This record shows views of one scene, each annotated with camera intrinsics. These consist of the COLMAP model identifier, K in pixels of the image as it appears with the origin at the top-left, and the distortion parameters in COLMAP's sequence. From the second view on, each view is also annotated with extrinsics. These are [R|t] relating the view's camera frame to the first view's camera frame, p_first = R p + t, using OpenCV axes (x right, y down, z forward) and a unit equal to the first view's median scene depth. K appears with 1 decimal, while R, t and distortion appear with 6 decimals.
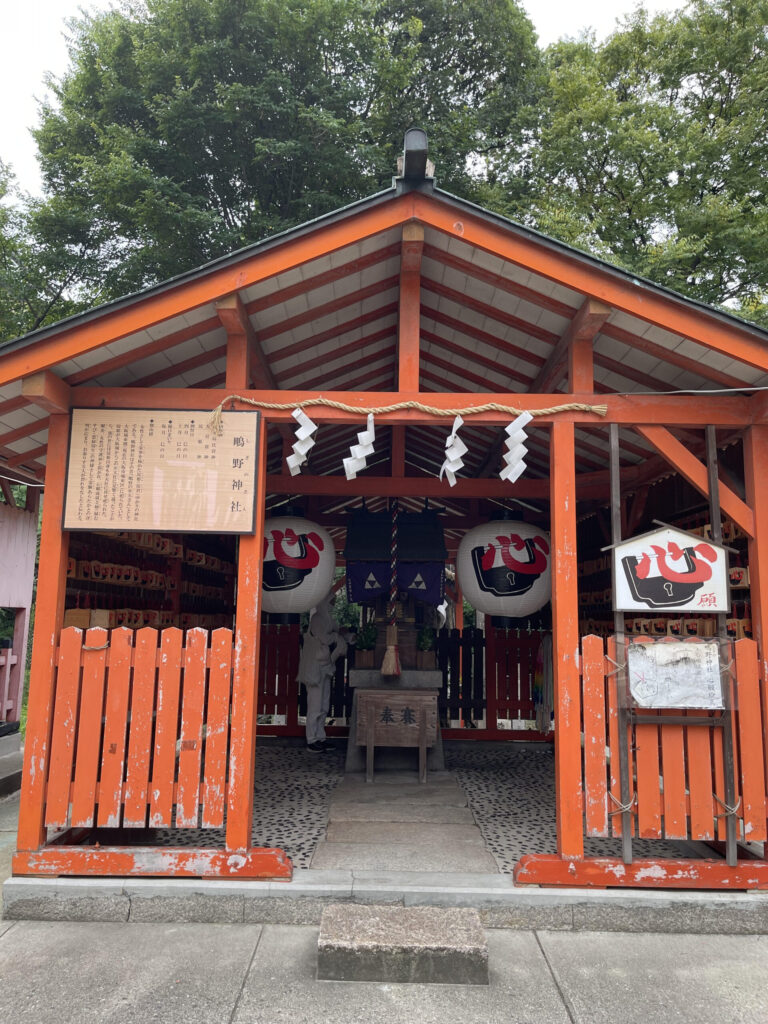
lens RADIAL K [[775.8, 0, 384.0], [0, 775.8, 512.0], [0, 0, 1]] dist [0.001978, 0.003041]
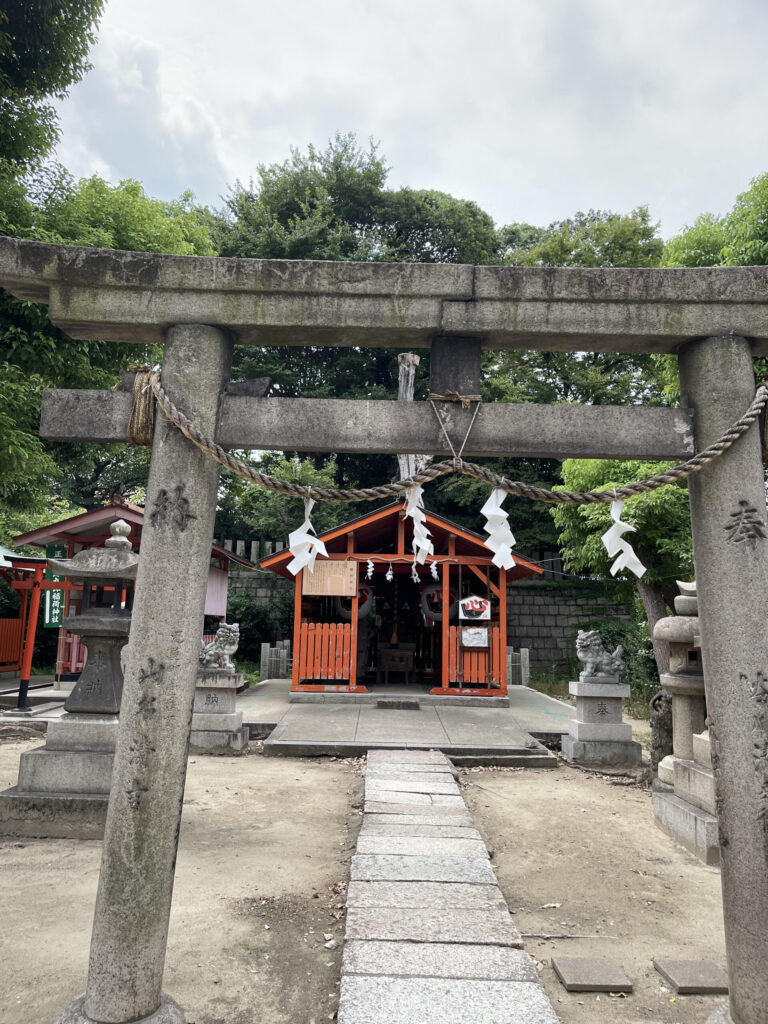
lens RADIAL K [[631.9, 0, 384.0], [0, 631.9, 512.0], [0, 0, 1]] dist [0.000252, 0.000317]
pose [[0.999988, 0.004533, -0.002018, -0.040205], [-0.004608, 0.999219, -0.039250, -0.244994], [0.001839, 0.039258, 0.999227, -1.890262]]
